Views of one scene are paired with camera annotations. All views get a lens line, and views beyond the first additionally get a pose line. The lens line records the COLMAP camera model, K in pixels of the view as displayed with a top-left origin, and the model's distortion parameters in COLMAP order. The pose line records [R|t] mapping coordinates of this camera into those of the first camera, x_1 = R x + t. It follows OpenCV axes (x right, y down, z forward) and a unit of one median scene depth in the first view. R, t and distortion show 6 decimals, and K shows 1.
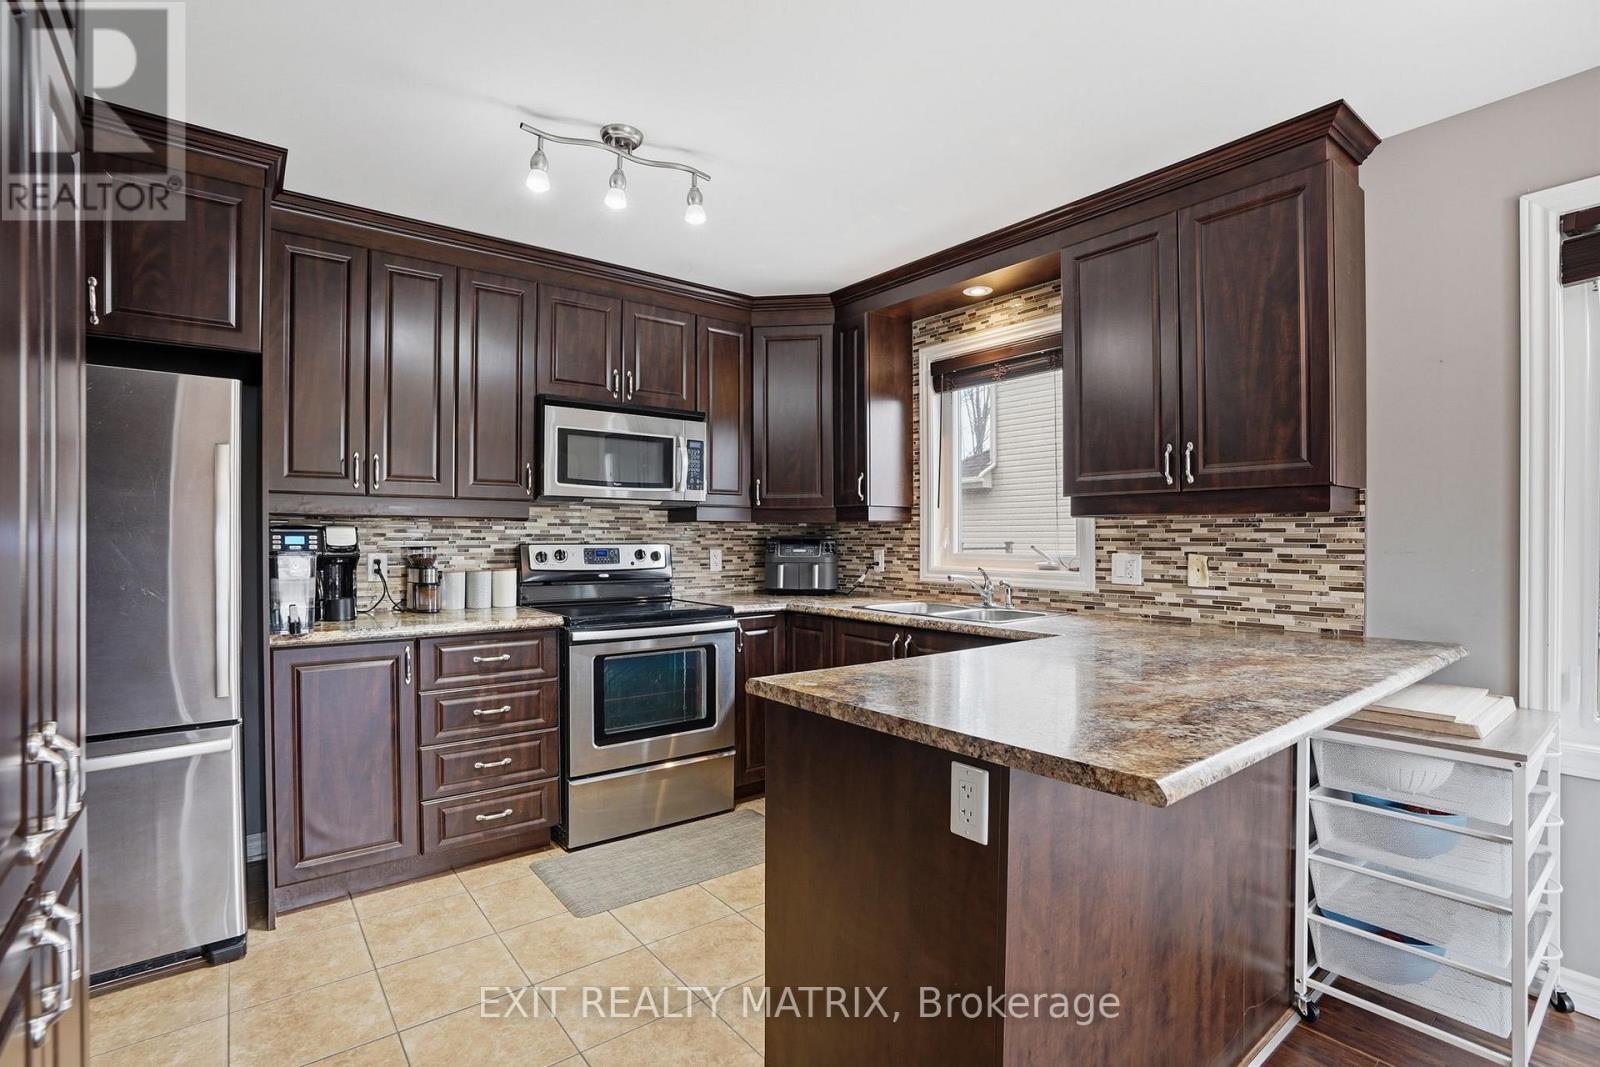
lens RADIAL K [[755.6, 0, 808.1], [0, 755.6, 542.1], [0, 0, 1]] dist [-0.058647, 0.019044]
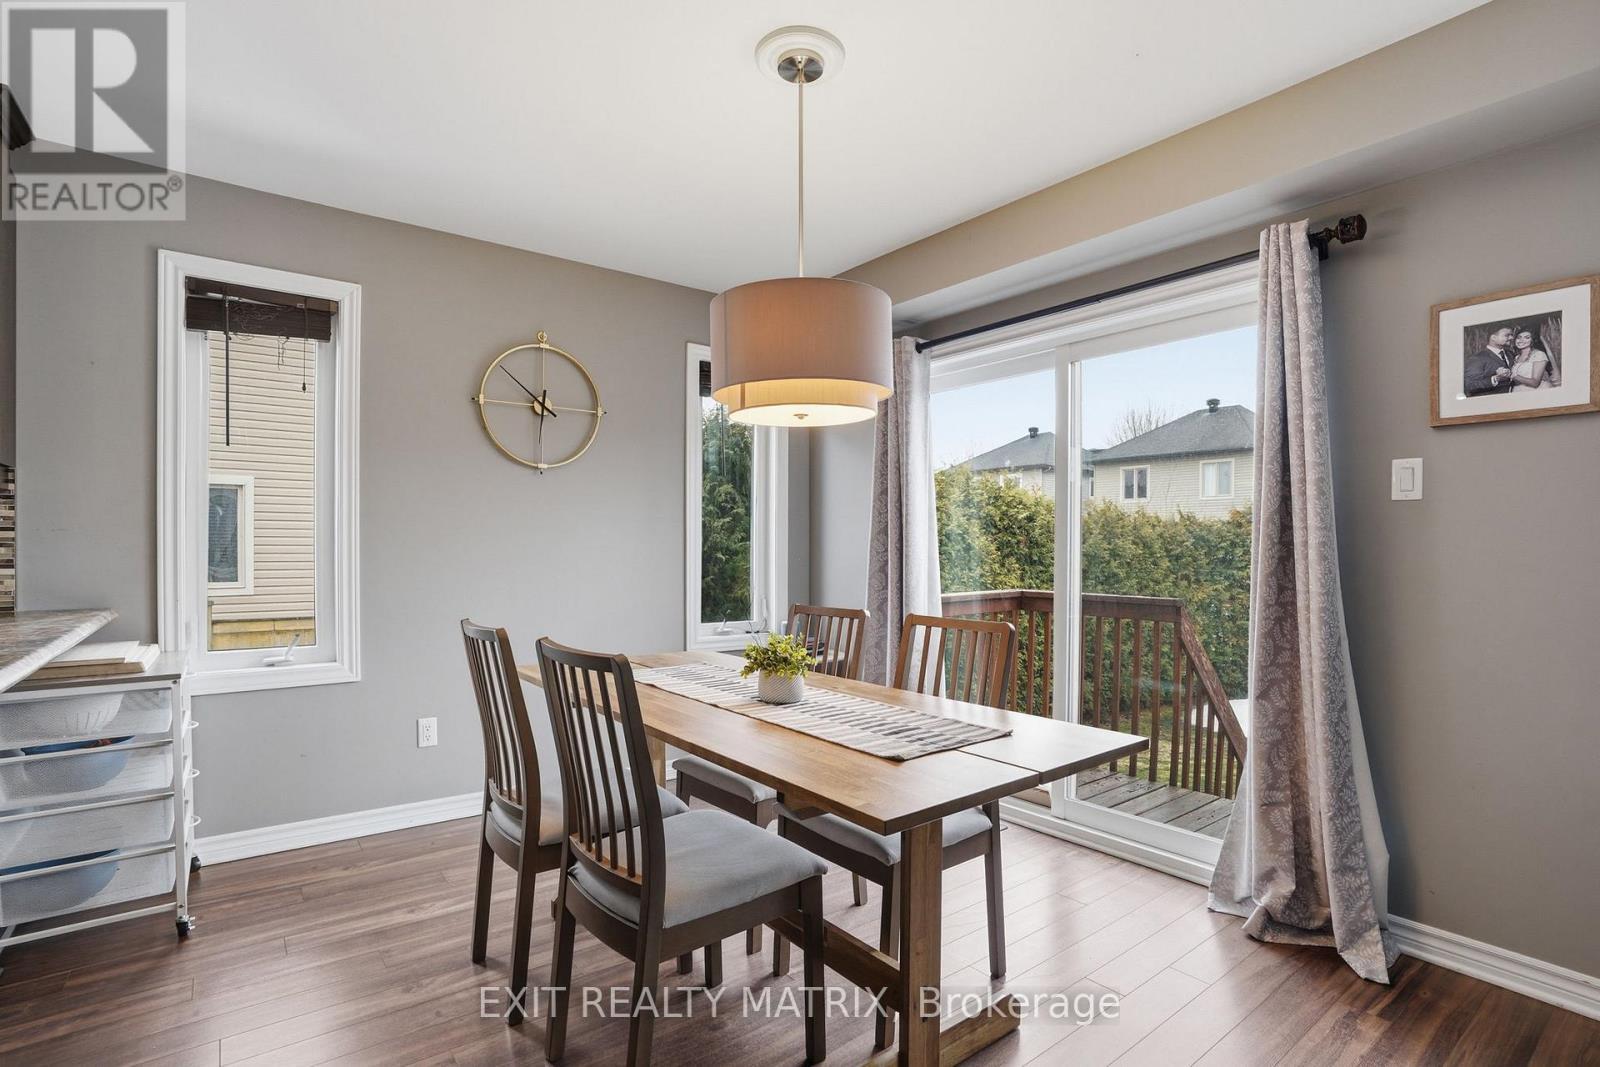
lens RADIAL K [[755.6, 0, 808.2], [0, 755.6, 556.4], [0, 0, 1]] dist [-0.058647, 0.019044]
pose [[0.008902, -0.014238, 0.999859, -0.205927], [-0.003067, 0.999894, 0.014266, 0.026821], [-0.999956, -0.003193, 0.008858, -0.108170]]
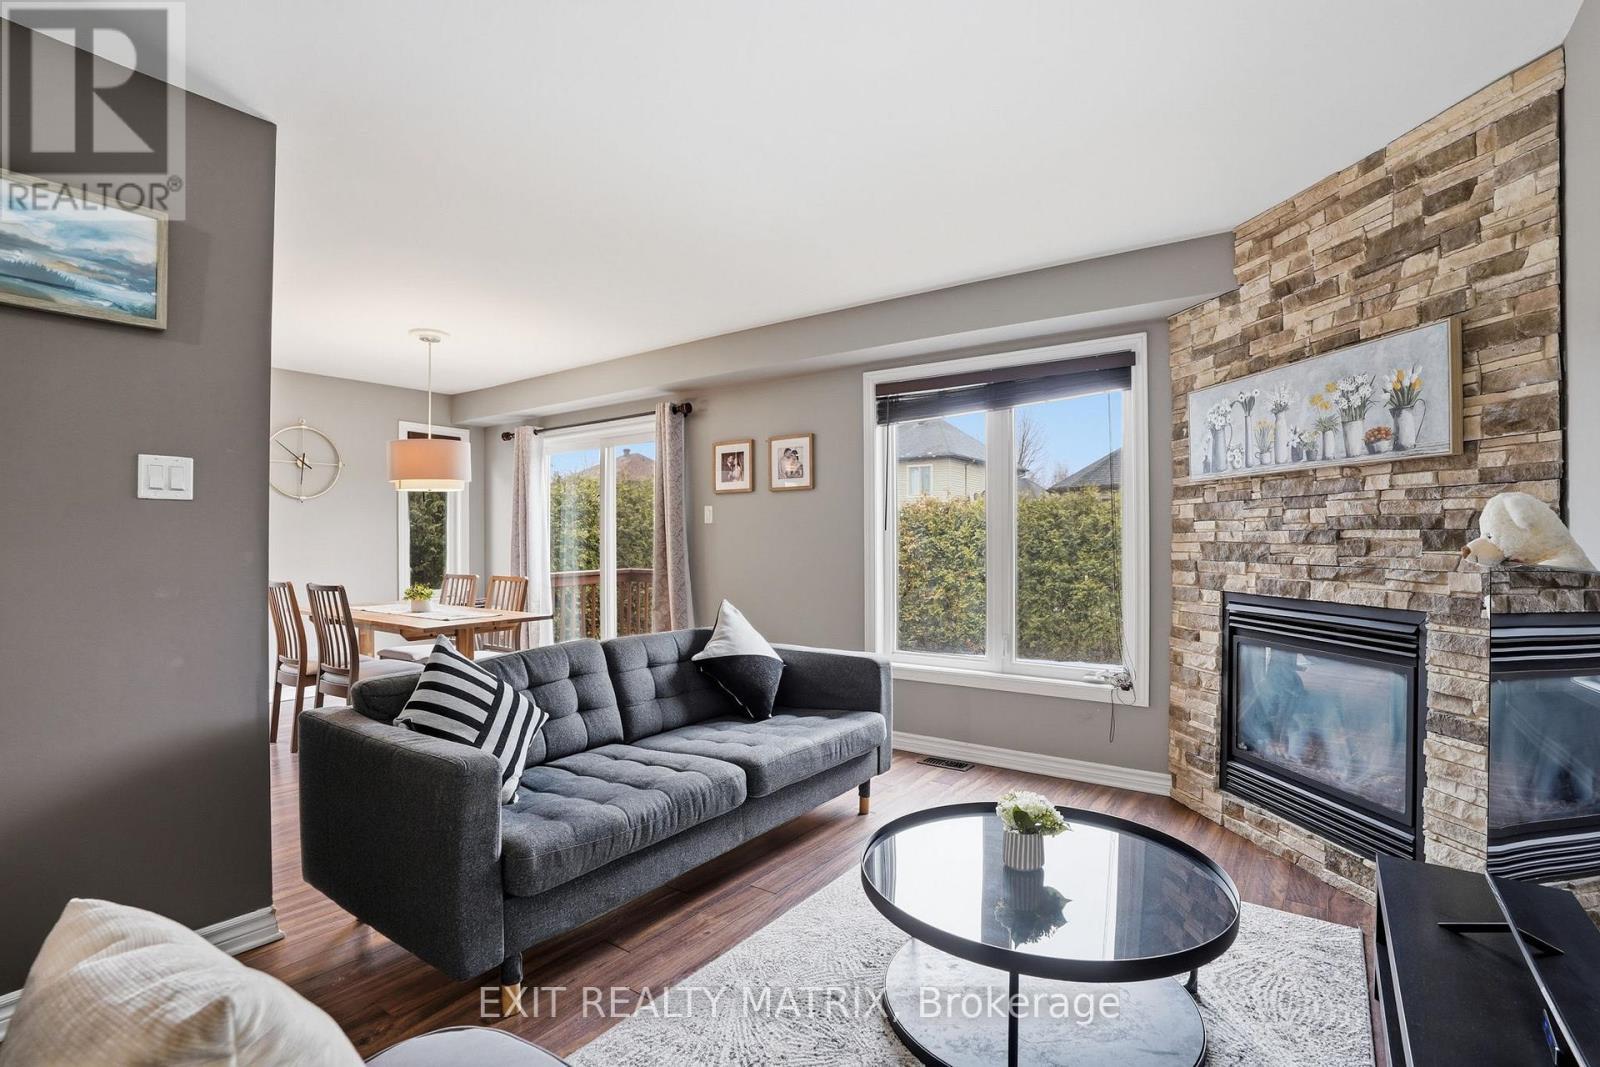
lens RADIAL K [[755.6, 0, 794.2], [0, 755.6, 537.2], [0, 0, 1]] dist [-0.058647, 0.019044]
pose [[-0.251405, 0.001257, 0.967881, -1.251119], [0.002325, 0.999997, -0.000695, 0.012944], [-0.967879, 0.002076, -0.251407, -0.447892]]
